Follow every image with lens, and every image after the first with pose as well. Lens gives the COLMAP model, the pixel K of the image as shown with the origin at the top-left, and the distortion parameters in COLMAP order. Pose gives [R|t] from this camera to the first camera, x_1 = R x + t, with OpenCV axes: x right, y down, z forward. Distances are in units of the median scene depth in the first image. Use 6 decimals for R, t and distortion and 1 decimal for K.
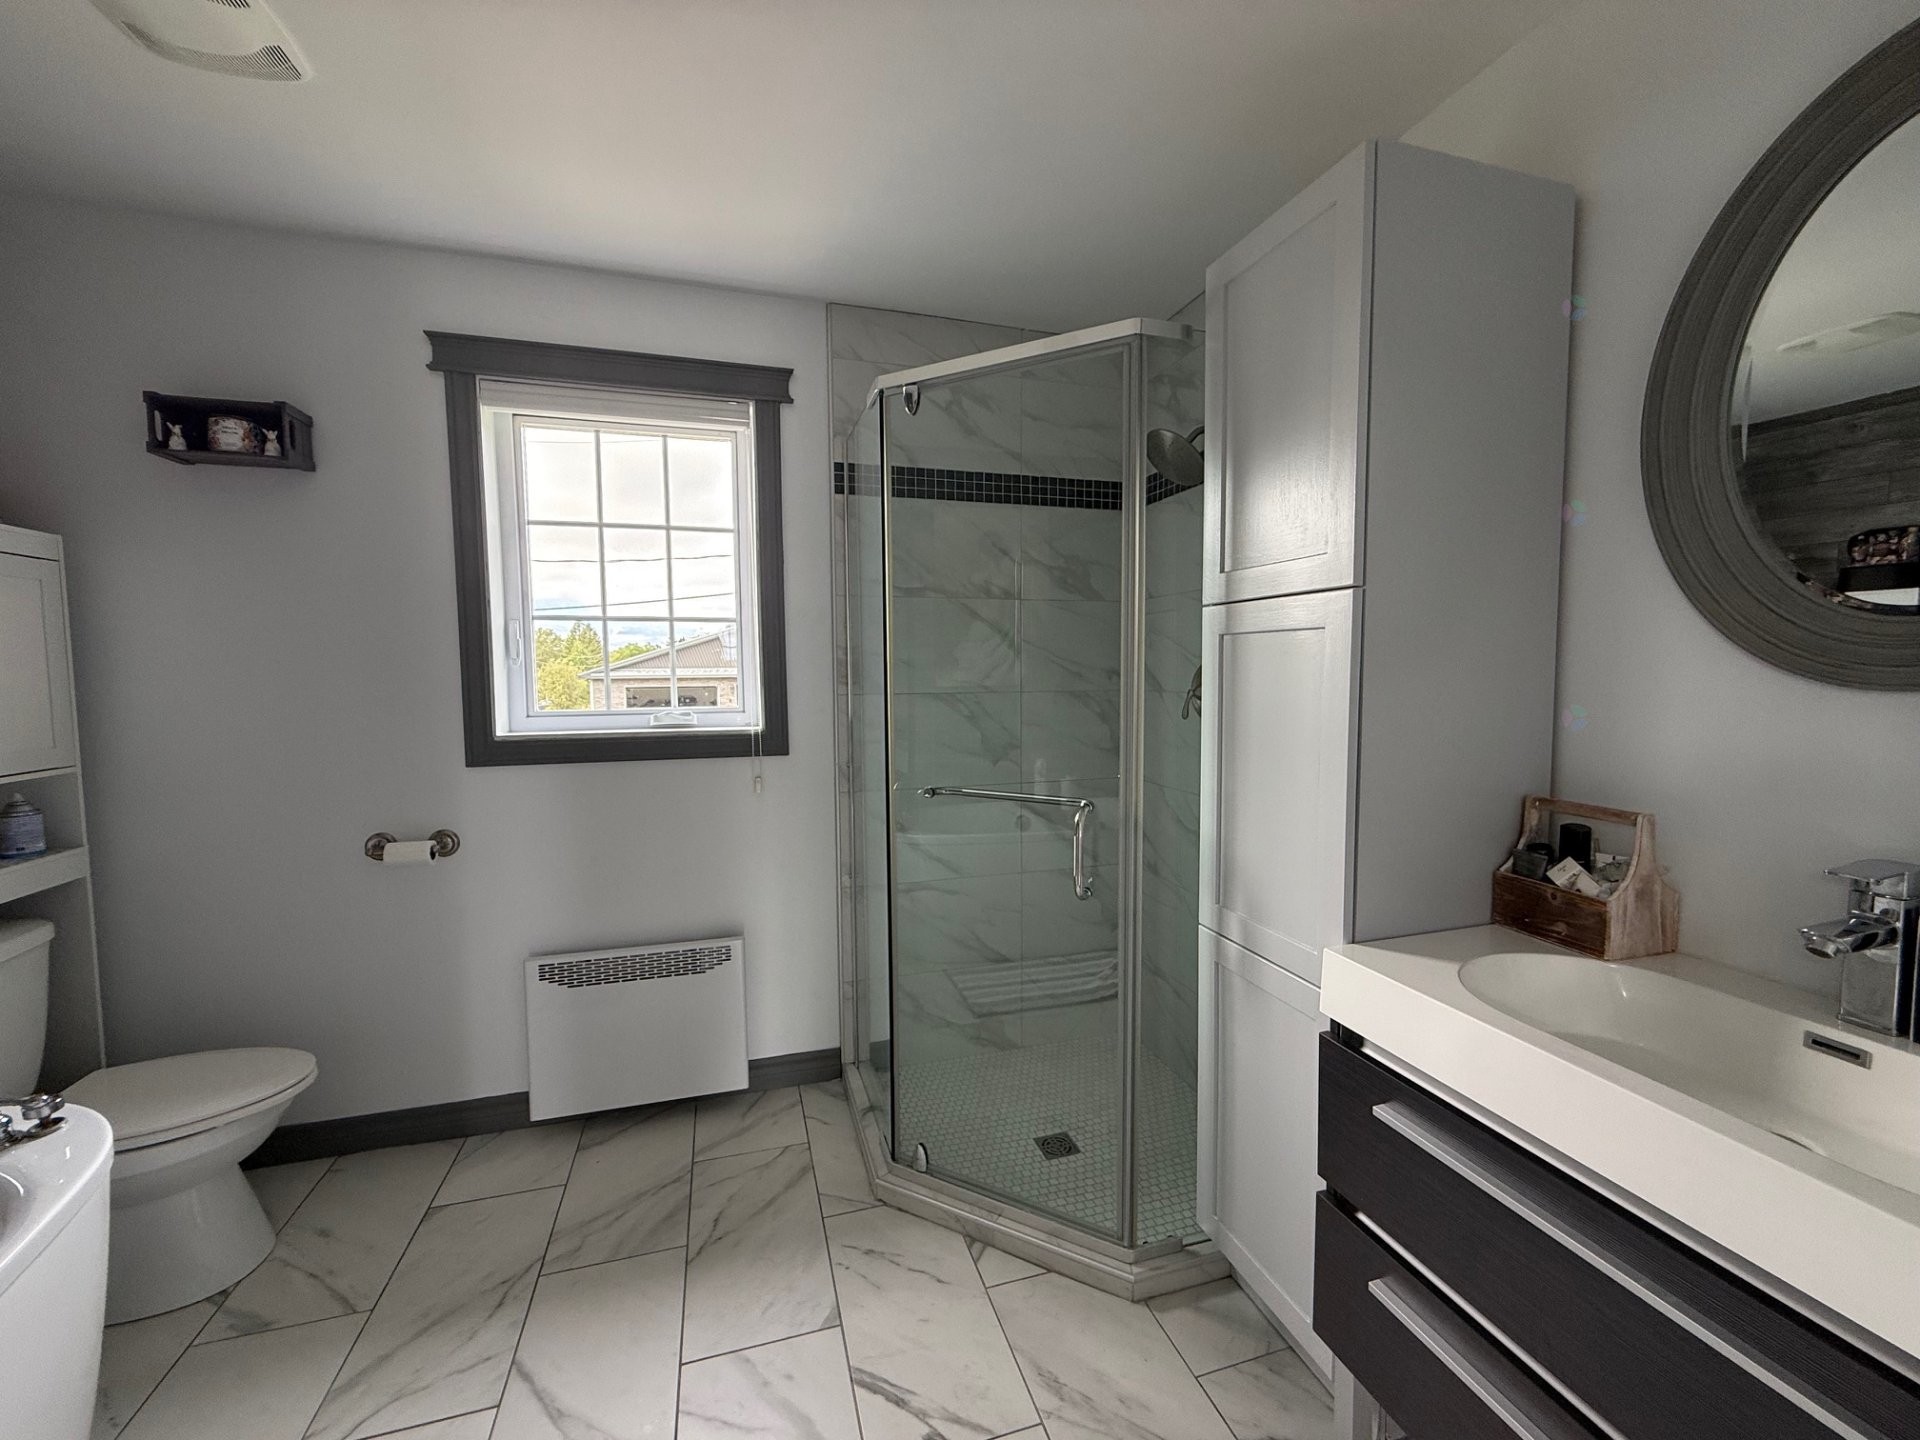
lens RADIAL K [[762.3, 0, 952.8], [0, 762.3, 721.9], [0, 0, 1]] dist [-0.001392, 0.000456]
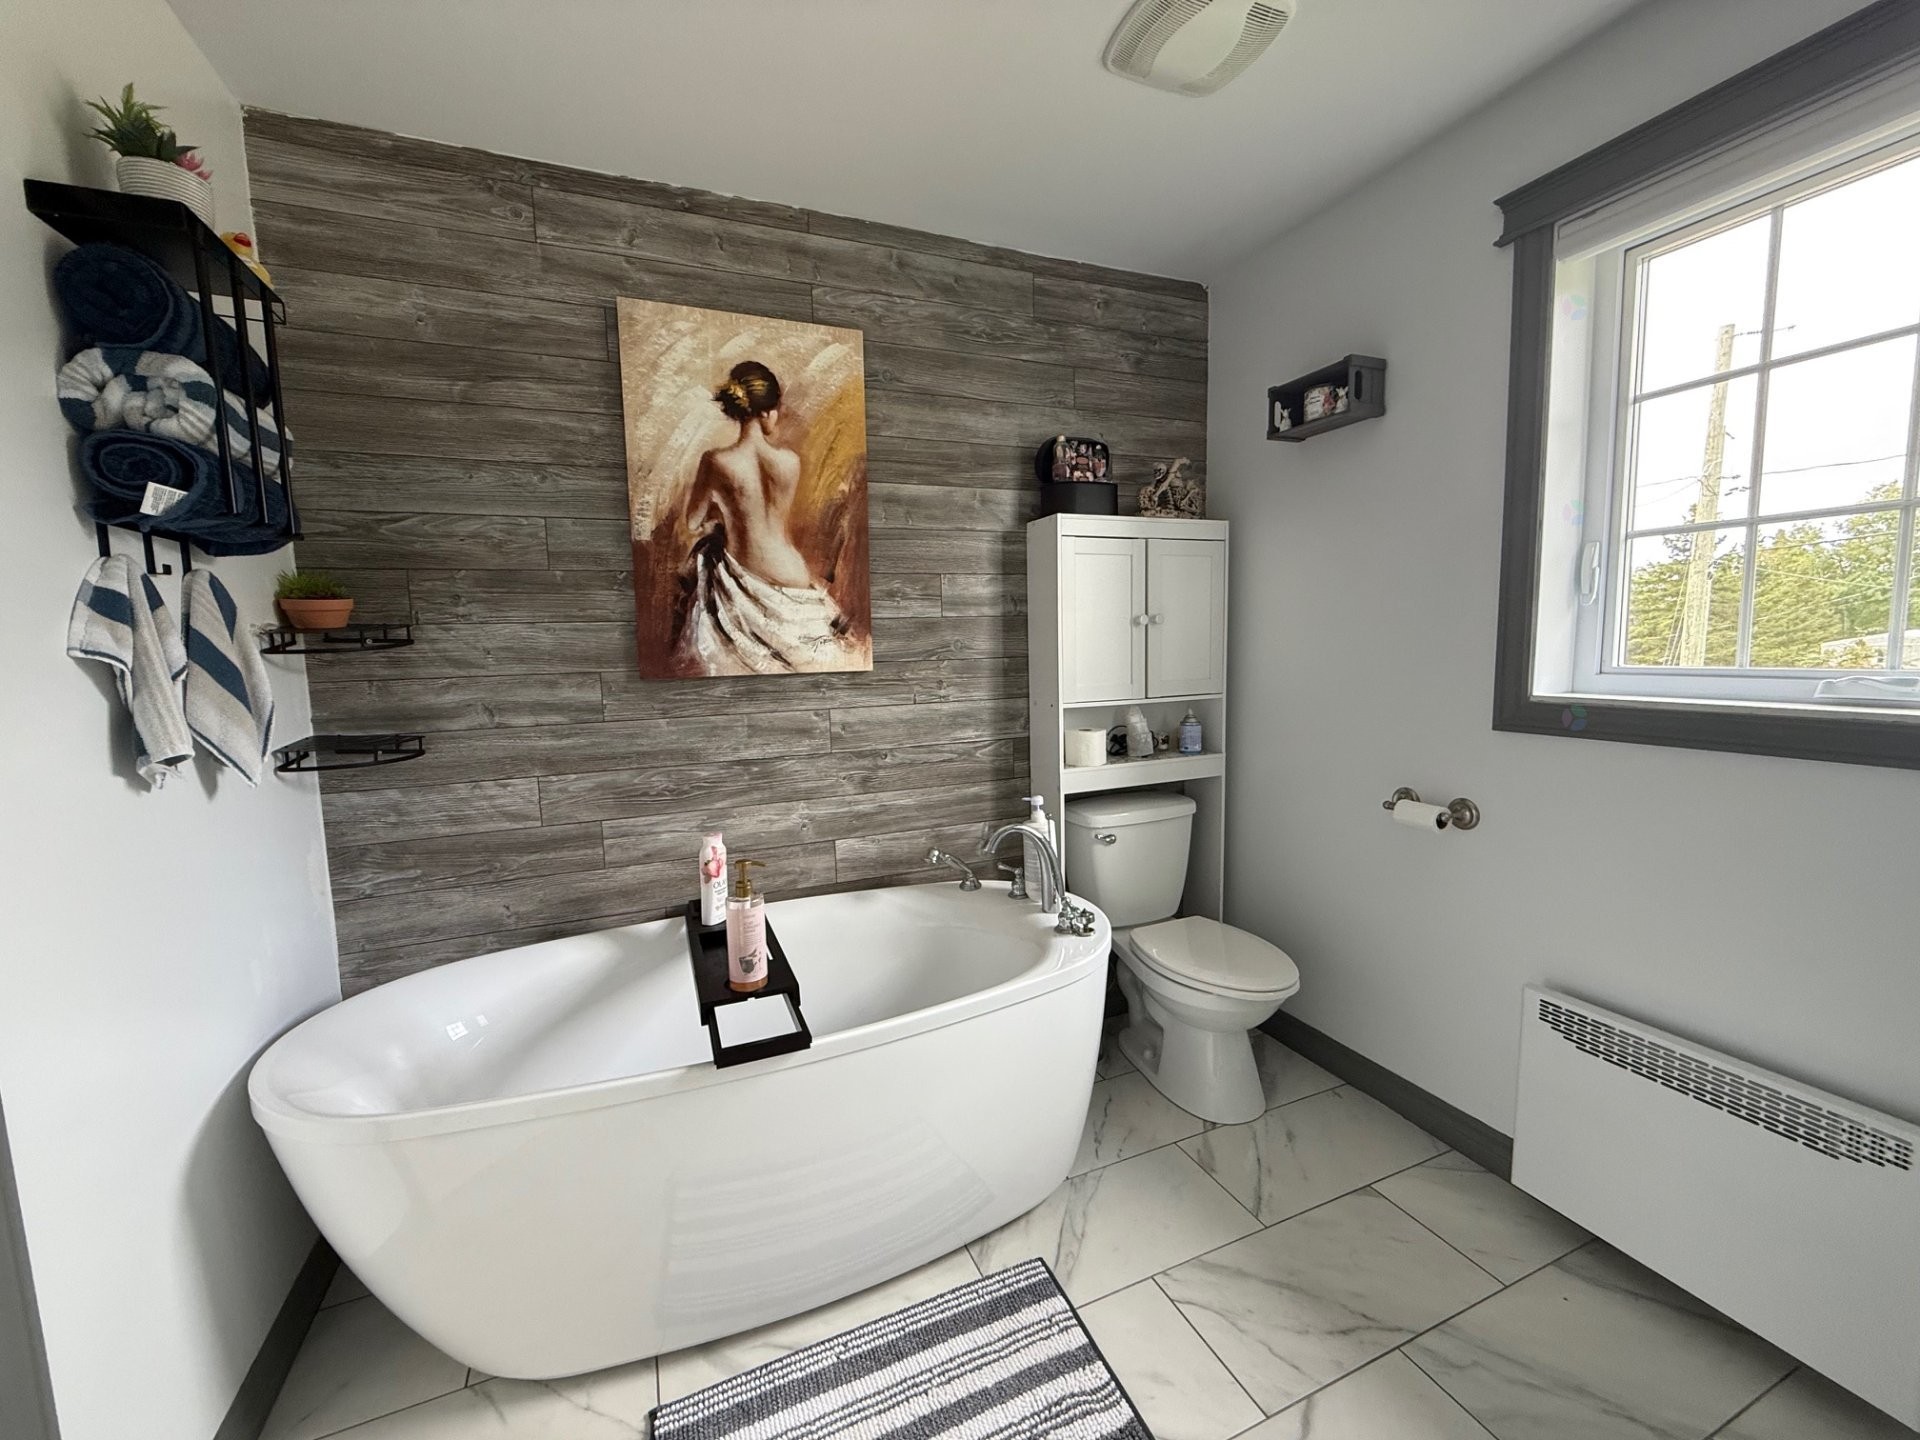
lens RADIAL K [[762.3, 0, 952.8], [0, 762.3, 721.9], [0, 0, 1]] dist [-0.001392, 0.000456]
pose [[0.108003, 0.108327, -0.988231, 0.133449], [-0.044213, 0.993585, 0.104082, -0.011111], [0.993167, 0.032451, 0.112099, 0.365227]]
